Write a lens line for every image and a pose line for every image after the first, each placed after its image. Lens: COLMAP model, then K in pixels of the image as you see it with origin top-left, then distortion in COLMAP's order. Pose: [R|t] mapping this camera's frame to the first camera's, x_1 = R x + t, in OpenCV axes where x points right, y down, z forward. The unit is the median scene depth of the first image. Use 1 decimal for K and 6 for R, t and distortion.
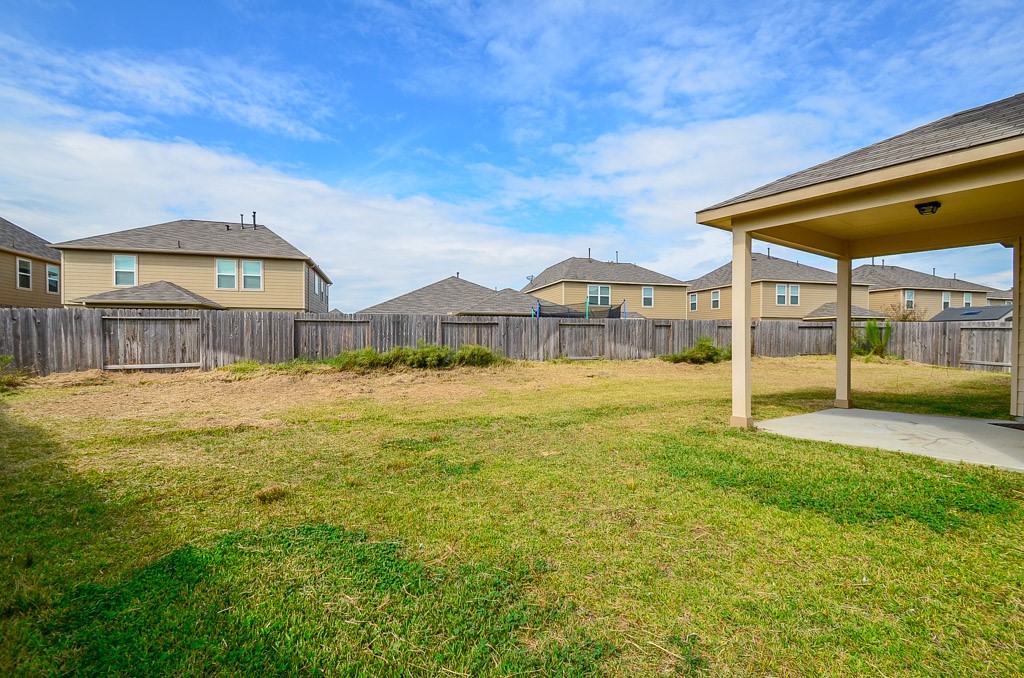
lens RADIAL K [[412.7, 0, 512.0], [0, 412.7, 339.0], [0, 0, 1]] dist [0.000774, -0.008661]
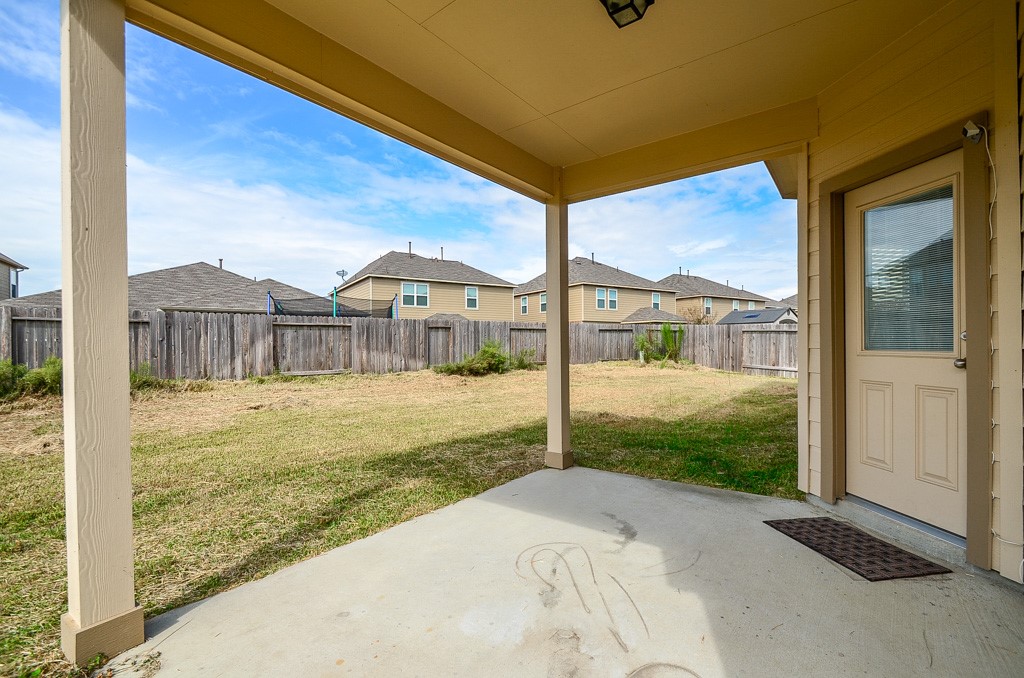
lens RADIAL K [[412.7, 0, 512.0], [0, 412.7, 339.0], [0, 0, 1]] dist [0.000774, -0.008661]
pose [[0.954412, -0.003893, 0.298466, 0.162070], [0.008261, 0.999876, -0.013375, 0.000509], [-0.298377, 0.015231, 0.954326, 0.130116]]
